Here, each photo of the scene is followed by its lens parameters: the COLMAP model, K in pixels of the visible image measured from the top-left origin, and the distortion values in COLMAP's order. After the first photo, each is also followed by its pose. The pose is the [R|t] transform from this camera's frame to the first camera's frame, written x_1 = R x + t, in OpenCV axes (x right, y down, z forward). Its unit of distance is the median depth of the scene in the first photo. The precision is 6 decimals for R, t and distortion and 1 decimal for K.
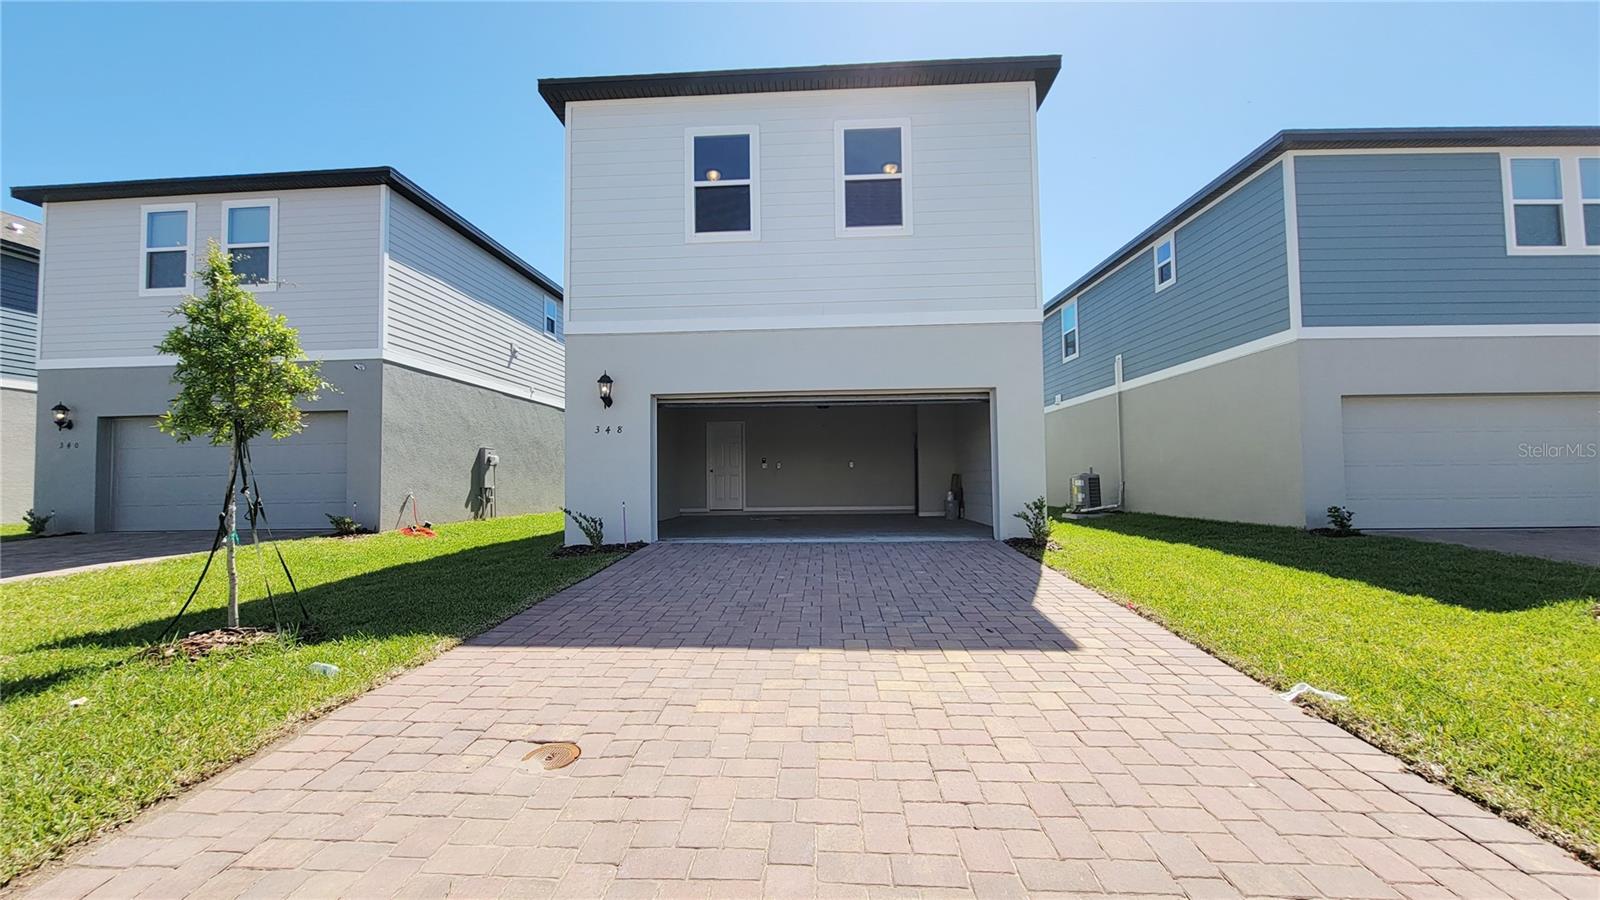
lens RADIAL K [[662.1, 0, 790.4], [0, 662.1, 453.3], [0, 0, 1]] dist [-0.002744, 0.000003]
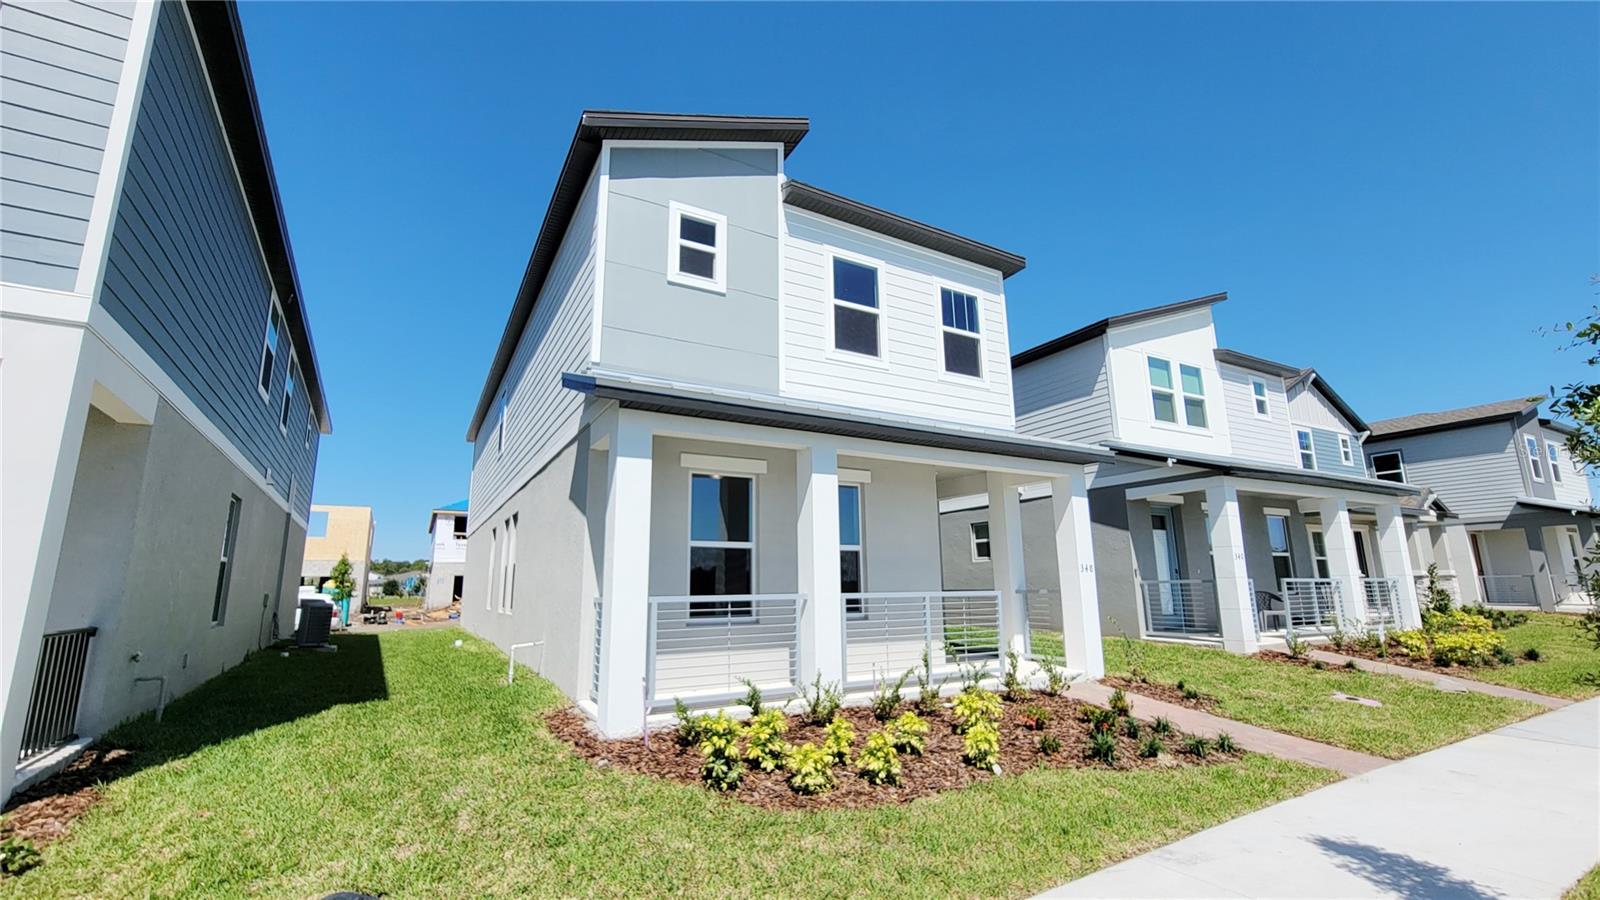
lens RADIAL K [[662.1, 0, 790.4], [0, 662.1, 453.3], [0, 0, 1]] dist [-0.002744, 0.000003]
pose [[0.832485, 0.105539, 0.543902, -0.696845], [-0.027178, 0.988287, -0.150169, -0.032864], [-0.553380, 0.110232, 0.825602, 0.241037]]
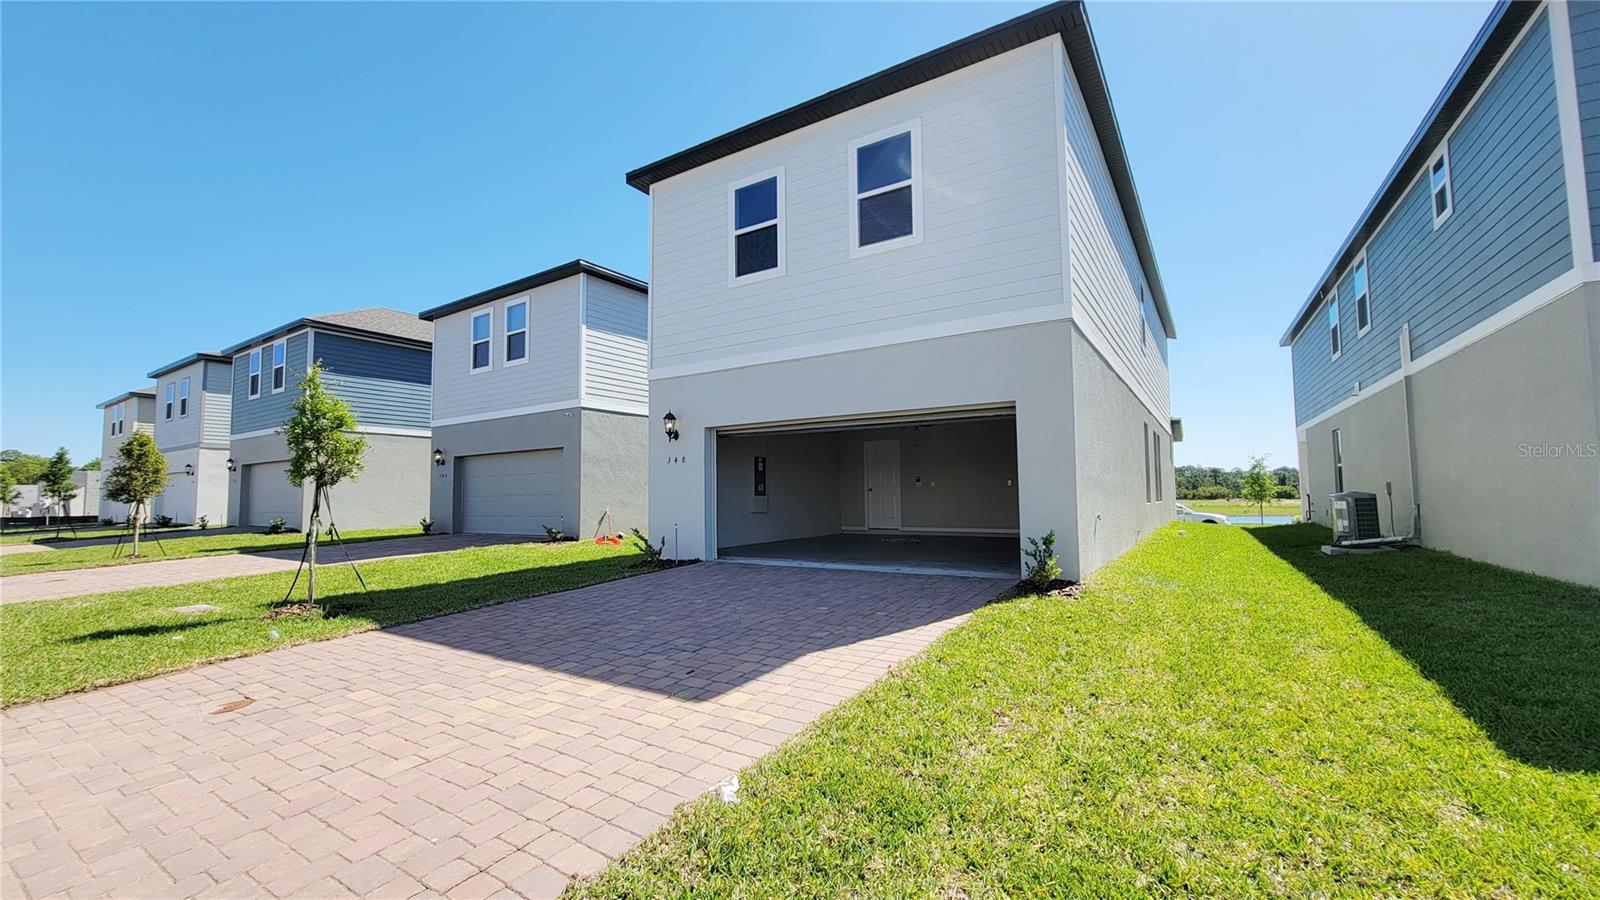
lens RADIAL K [[662.1, 0, 790.4], [0, 662.1, 453.3], [0, 0, 1]] dist [-0.002744, 0.000003]
pose [[0.861888, -0.029218, -0.506256, 0.469189], [0.022633, 0.999560, -0.019156, -0.020143], [0.506593, 0.005052, 0.862170, 0.104085]]
